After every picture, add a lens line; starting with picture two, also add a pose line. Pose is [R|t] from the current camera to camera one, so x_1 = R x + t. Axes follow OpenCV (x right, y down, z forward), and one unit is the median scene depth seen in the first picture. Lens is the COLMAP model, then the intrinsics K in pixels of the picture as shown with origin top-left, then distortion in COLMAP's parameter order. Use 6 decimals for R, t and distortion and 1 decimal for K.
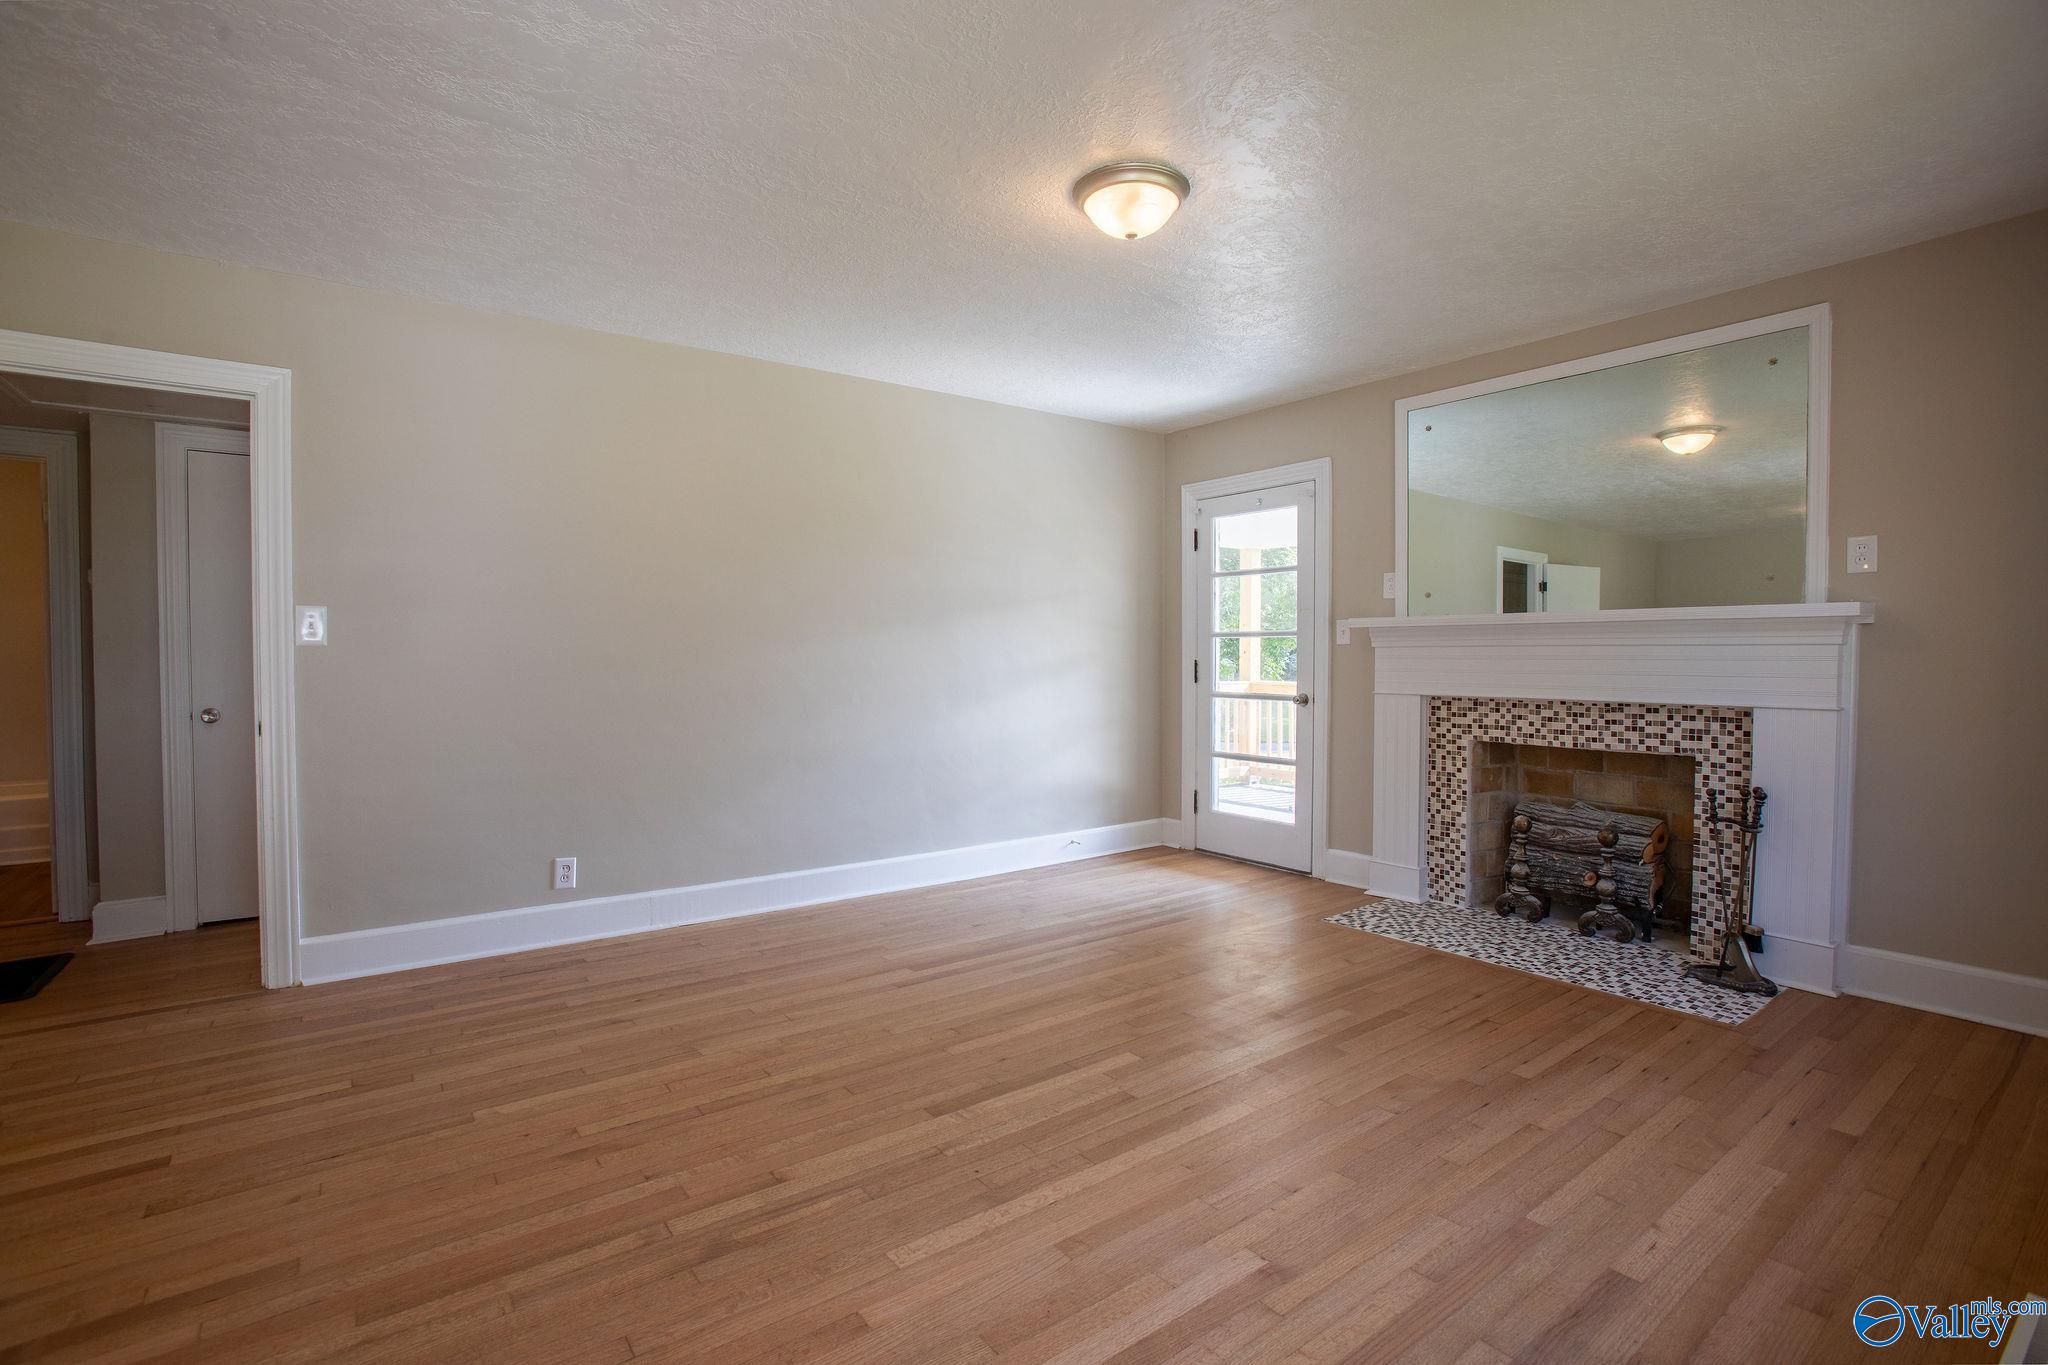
lens RADIAL K [[938.7, 0, 1017.7], [0, 938.7, 678.5], [0, 0, 1]] dist [-0.068616, 0.027062]
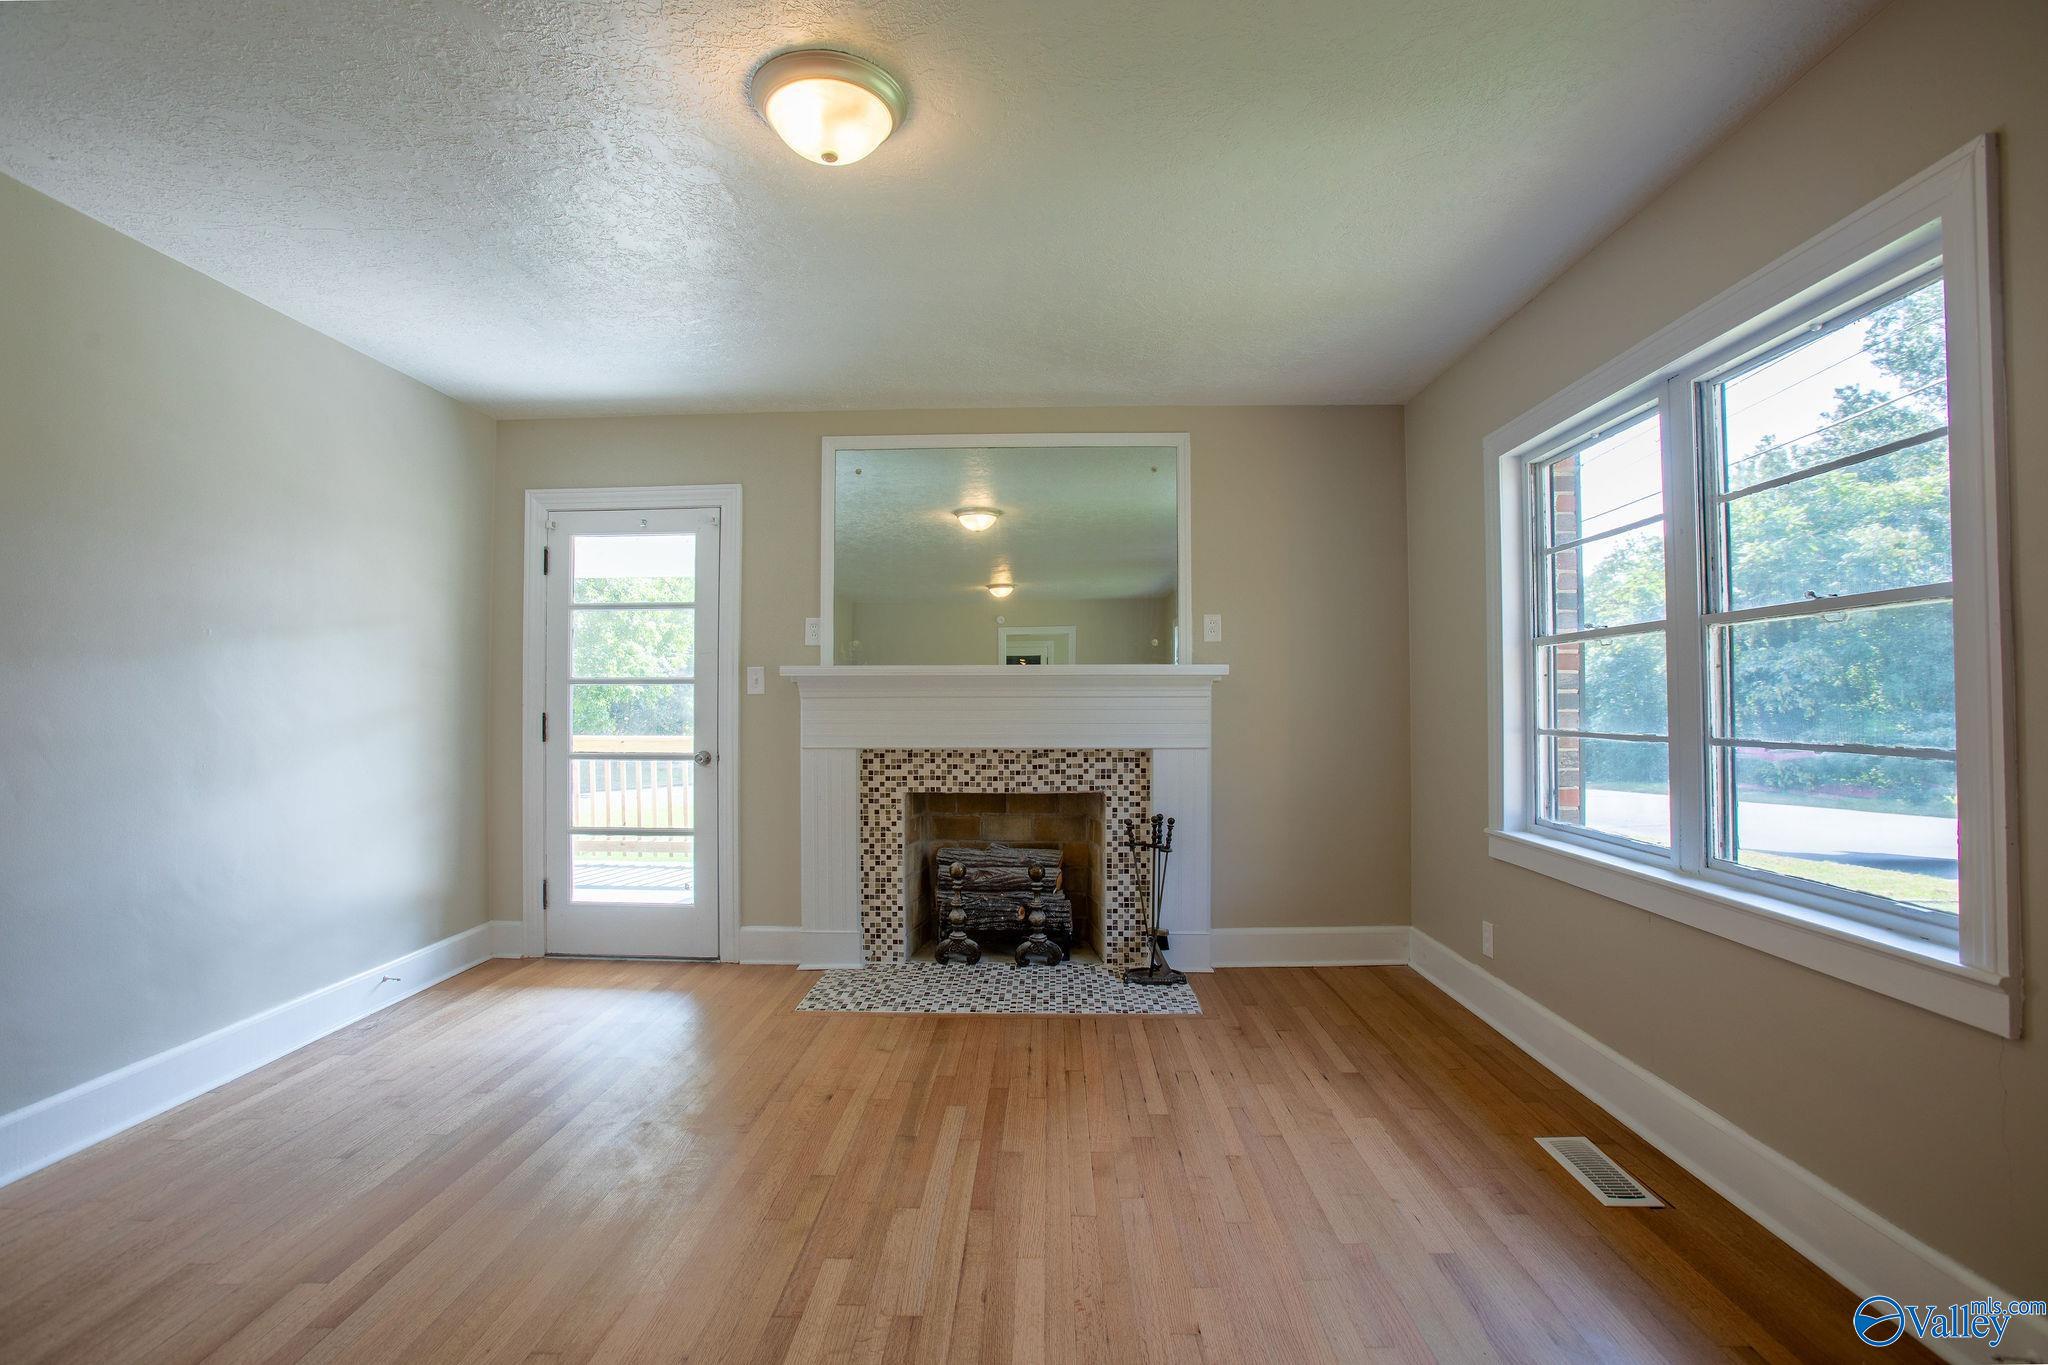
lens RADIAL K [[948.6, 0, 1017.7], [0, 948.6, 682.9], [0, 0, 1]] dist [-0.093649, 0.038658]
pose [[0.619786, 0.014806, 0.784631, -0.271647], [0.021081, 0.999147, -0.035506, -0.013607], [-0.784487, 0.038547, 0.618946, 0.324022]]
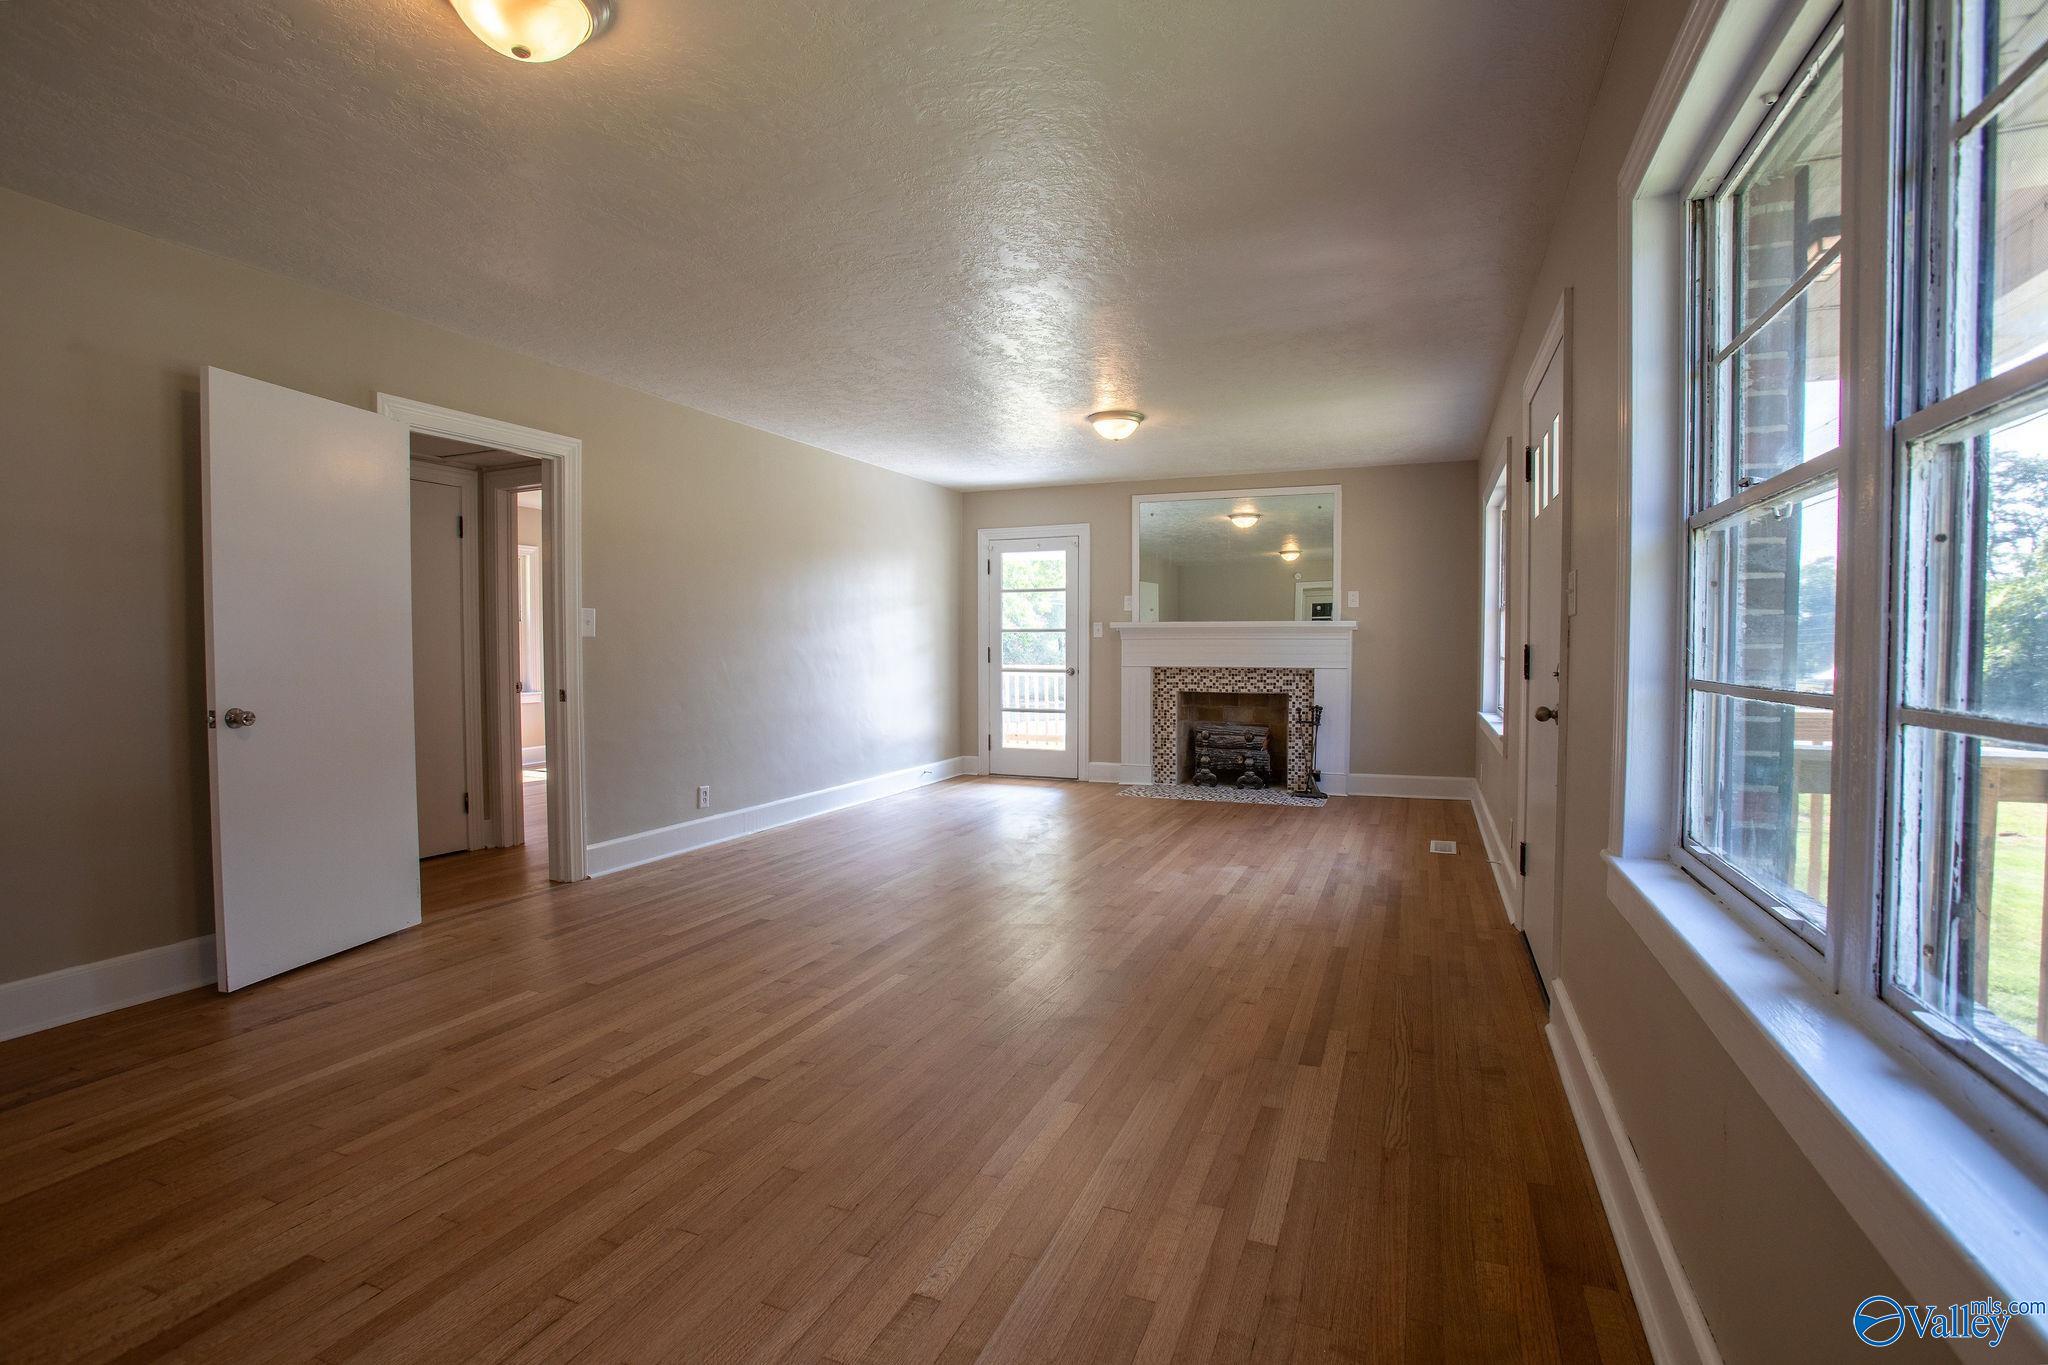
lens RADIAL K [[969.8, 0, 1021.5], [0, 969.8, 682.4], [0, 0, 1]] dist [-0.081949, 0.041609]
pose [[0.858393, -0.019377, 0.512627, -0.868702], [0.012276, 0.999776, 0.017234, 0.015862], [-0.512846, -0.008500, 0.858438, -0.546228]]
